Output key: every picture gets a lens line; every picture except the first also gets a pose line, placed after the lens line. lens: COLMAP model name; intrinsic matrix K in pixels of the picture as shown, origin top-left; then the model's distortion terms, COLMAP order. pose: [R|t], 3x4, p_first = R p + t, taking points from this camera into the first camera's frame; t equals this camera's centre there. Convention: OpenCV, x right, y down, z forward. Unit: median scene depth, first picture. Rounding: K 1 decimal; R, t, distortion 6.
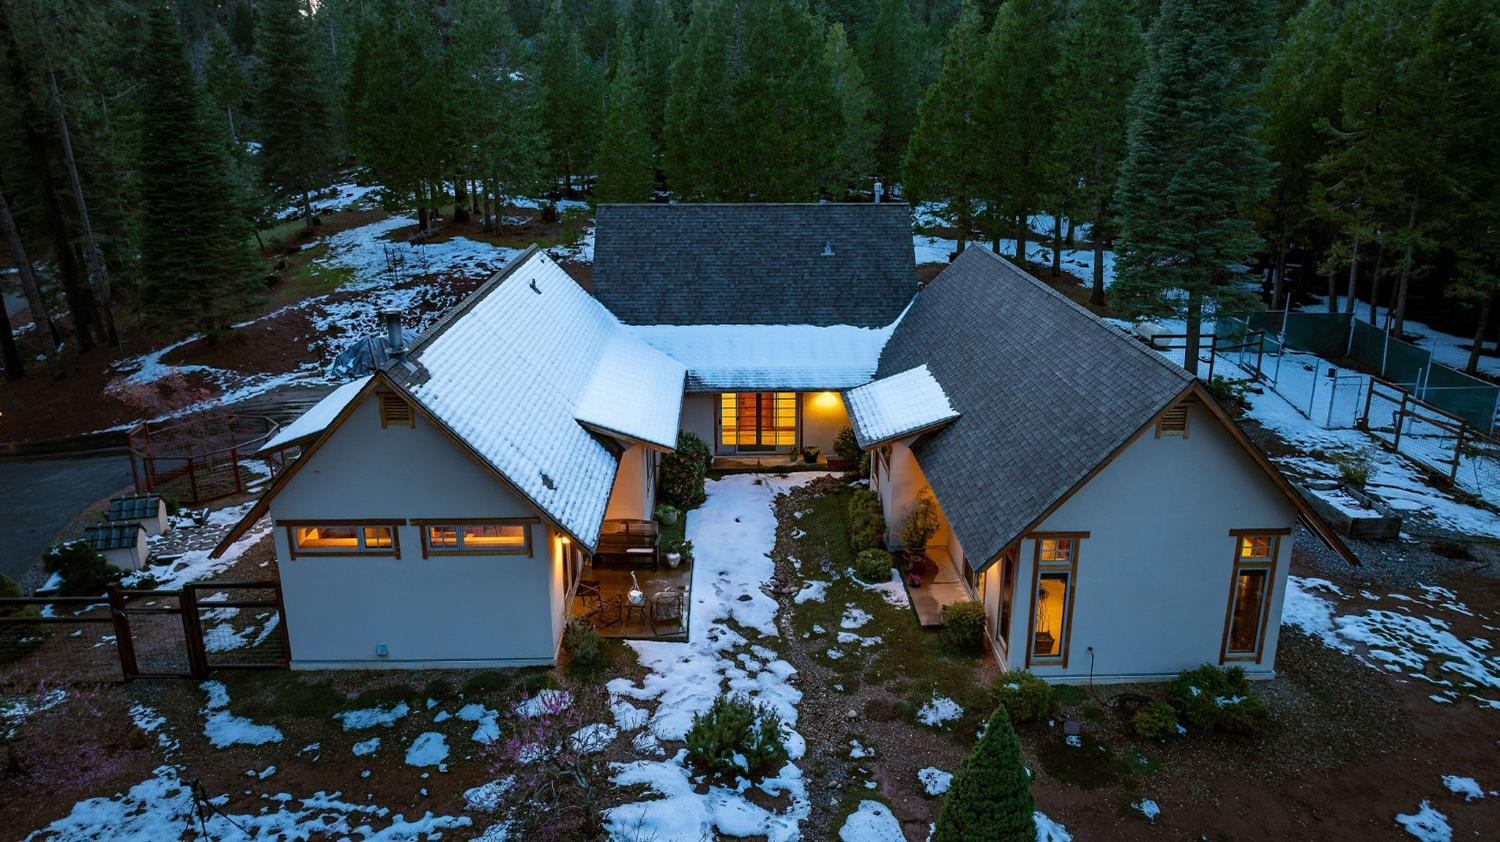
lens RADIAL K [[1068.6, 0, 755.4], [0, 1068.6, 416.7], [0, 0, 1]] dist [-0.031486, 0.036435]
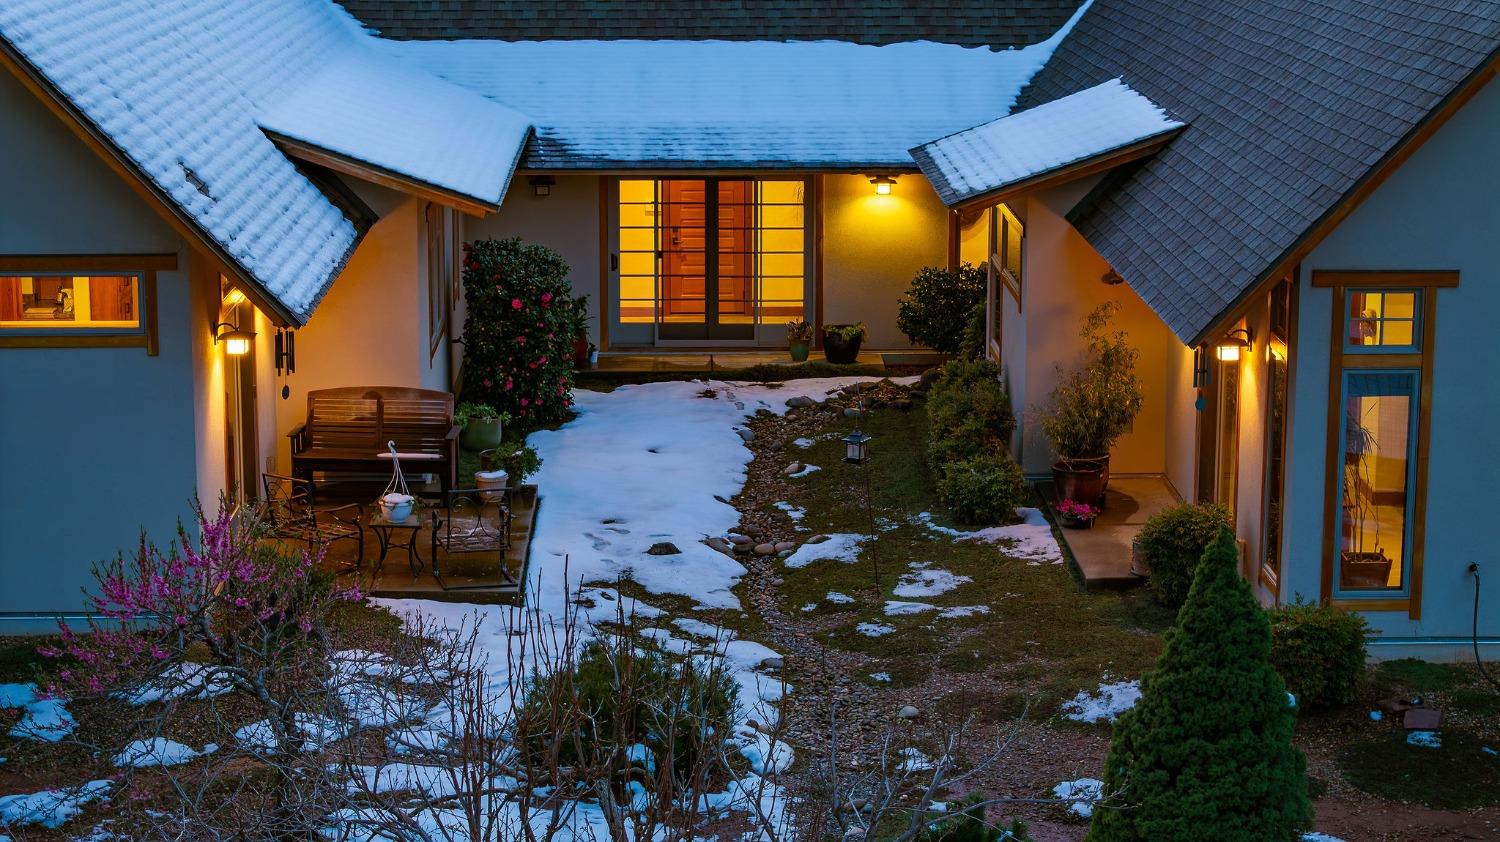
lens RADIAL K [[3071.6, 0, 750.0], [0, 3071.6, 421.0], [0, 0, 1]] dist [-0.074169, 0.131496]
pose [[0.999994, 0.003505, 0.000835, 0.022830], [-0.003407, 0.995301, -0.096765, 0.238836], [-0.001170, 0.096762, 0.995307, -0.183576]]
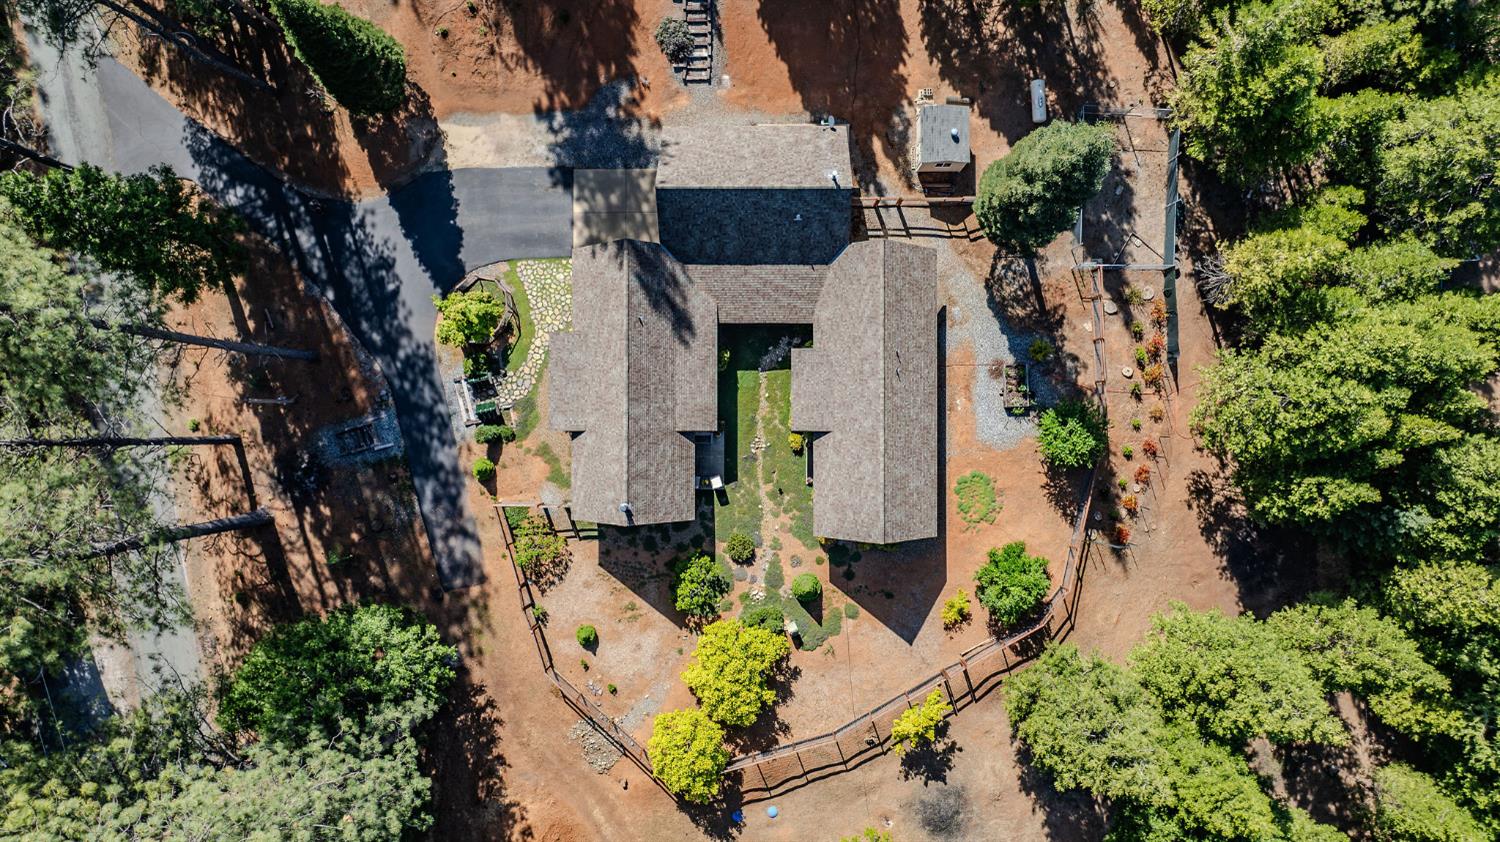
lens RADIAL K [[1080.4, 0, 750.0], [0, 1080.4, 421.0], [0, 0, 1]] dist [0.004975, 0.001386]
pose [[0.999502, 0.030378, -0.008497, 0.022458], [-0.000450, 0.283079, 0.959096, -2.567975], [0.031541, -0.958615, 0.282952, 0.336561]]
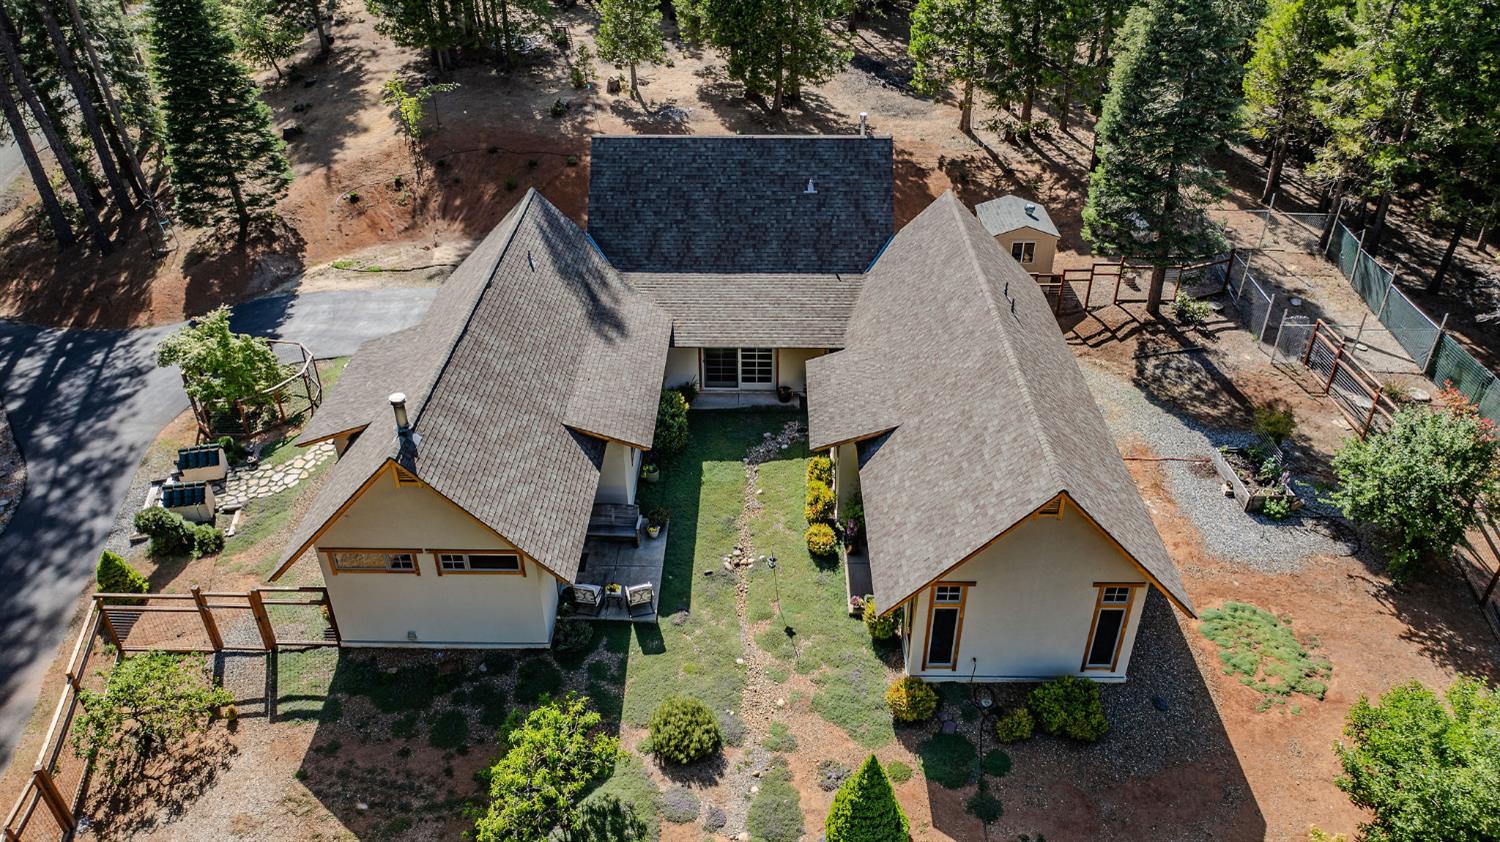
lens RADIAL K [[1068.6, 0, 755.4], [0, 1068.6, 416.7], [0, 0, 1]] dist [-0.031486, 0.036435]
pose [[0.999052, 0.022106, -0.037496, 0.085594], [-0.010954, 0.961399, 0.274938, -0.336198], [0.042126, -0.274267, 0.960730, -0.108013]]
